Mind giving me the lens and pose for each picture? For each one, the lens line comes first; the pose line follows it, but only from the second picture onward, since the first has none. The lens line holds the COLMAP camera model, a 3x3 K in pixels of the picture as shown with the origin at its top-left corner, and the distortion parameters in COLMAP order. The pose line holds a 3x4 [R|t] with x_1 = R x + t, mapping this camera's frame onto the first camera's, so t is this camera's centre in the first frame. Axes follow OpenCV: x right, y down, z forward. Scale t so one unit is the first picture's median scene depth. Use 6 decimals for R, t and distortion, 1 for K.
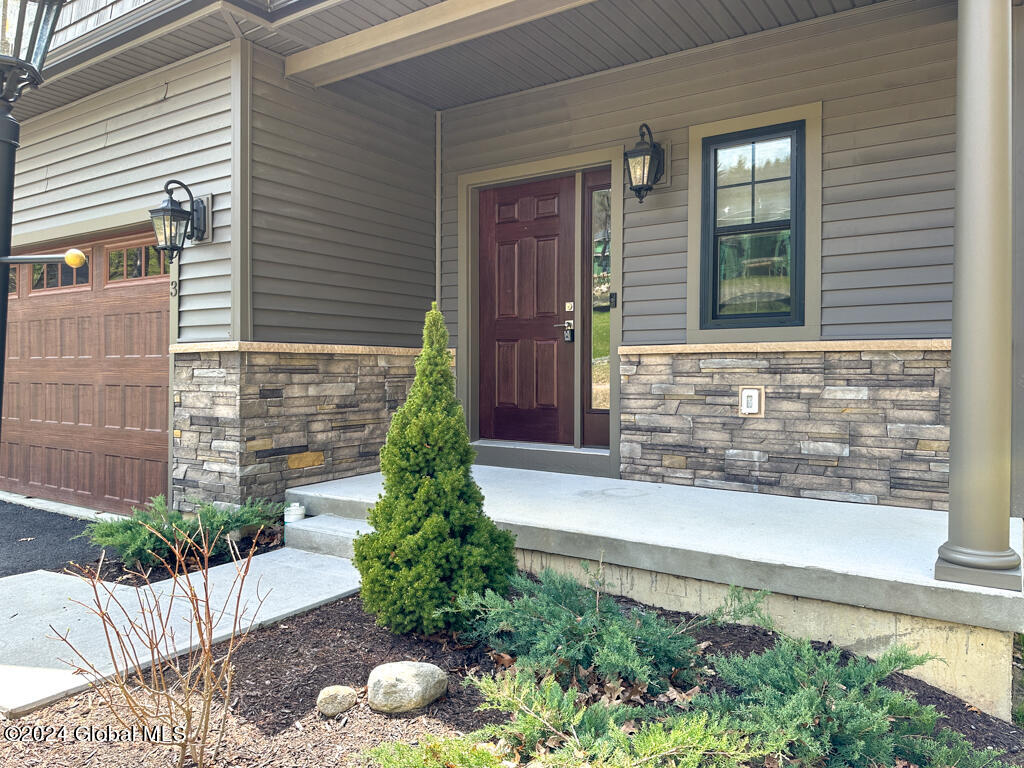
lens RADIAL K [[736.3, 0, 498.2], [0, 736.3, 368.5], [0, 0, 1]] dist [0.083501, -0.103553]
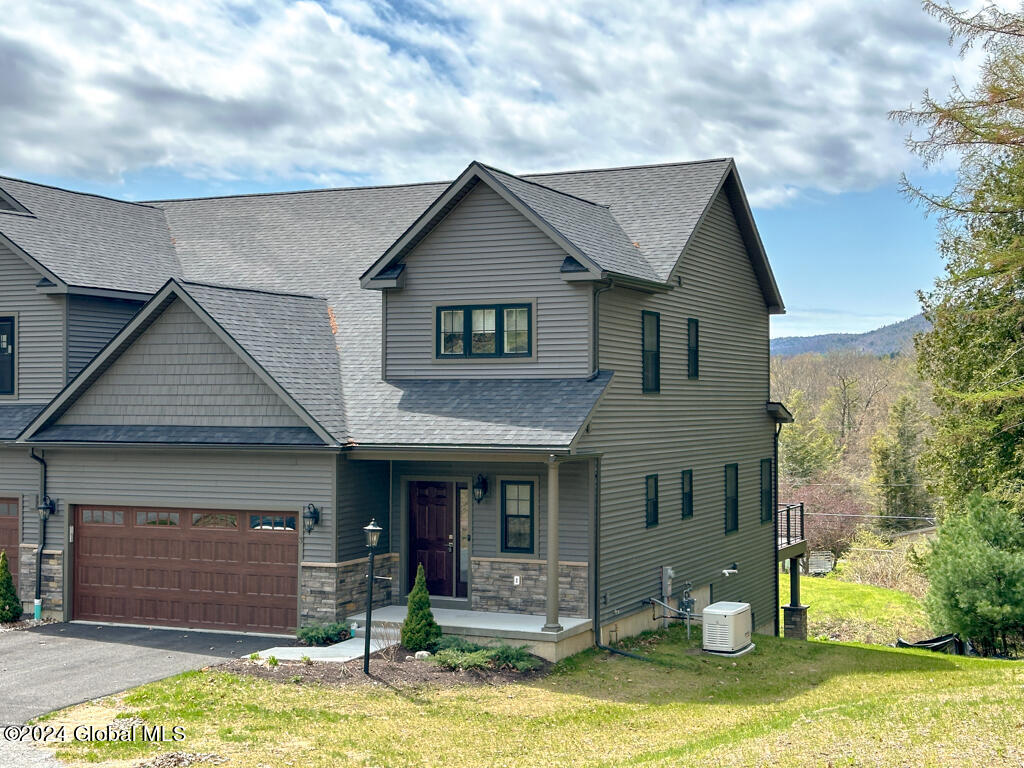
lens RADIAL K [[1470.6, 0, 497.7], [0, 1470.6, 354.6], [0, 0, 1]] dist [0.130081, 0.000000]
pose [[0.987291, 0.001661, 0.158913, -0.605297], [0.002210, 0.999705, -0.024182, -0.660783], [-0.158906, 0.024226, 0.986996, -4.416175]]
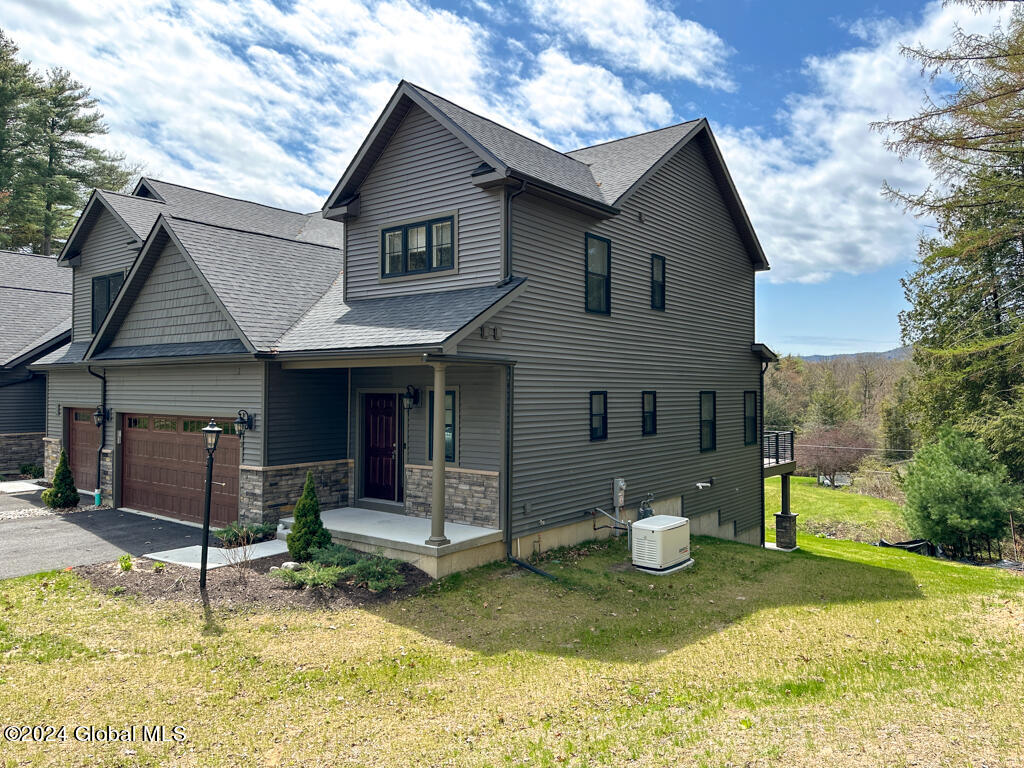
lens RADIAL K [[736.3, 0, 507.7], [0, 736.3, 366.0], [0, 0, 1]] dist [0.083501, -0.103553]
pose [[0.997724, -0.002865, -0.067362, 0.778411], [0.001104, 0.999657, -0.026169, -0.344345], [0.067414, 0.026035, 0.997385, -1.783140]]
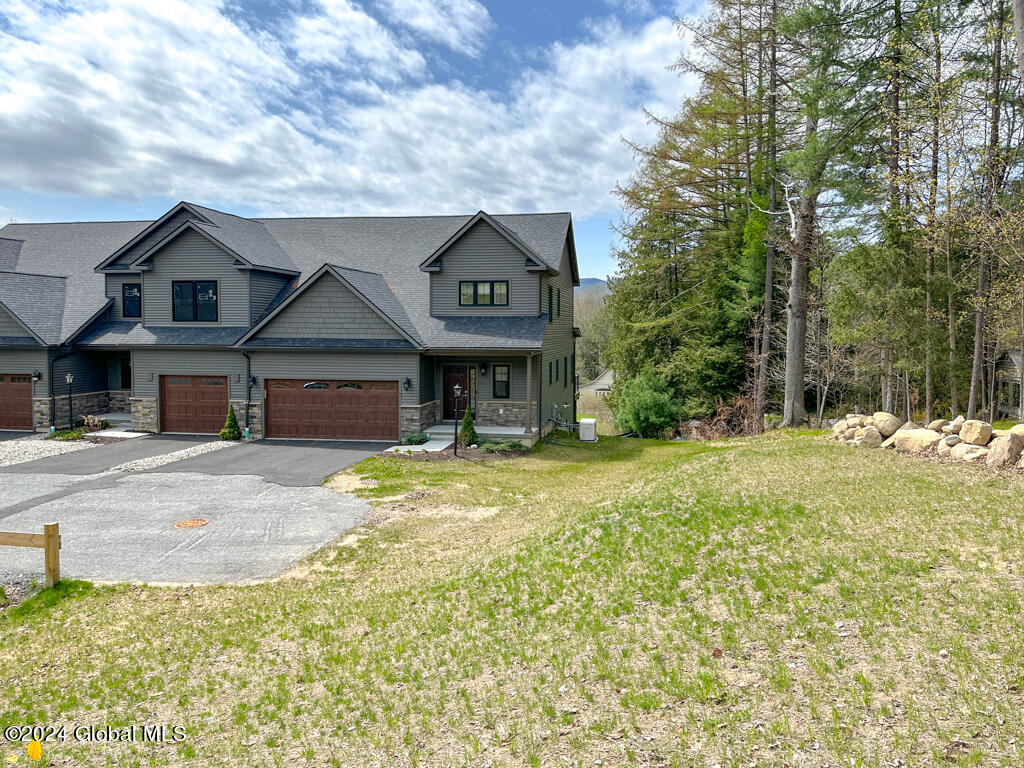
lens RADIAL K [[736.3, 0, 529.6], [0, 736.3, 345.1], [0, 0, 1]] dist [0.083501, -0.103553]
pose [[0.908034, -0.010338, 0.418769, -1.882422], [-0.003165, 0.999498, 0.031538, -0.660535], [-0.418884, -0.029963, 0.907545, -4.347270]]
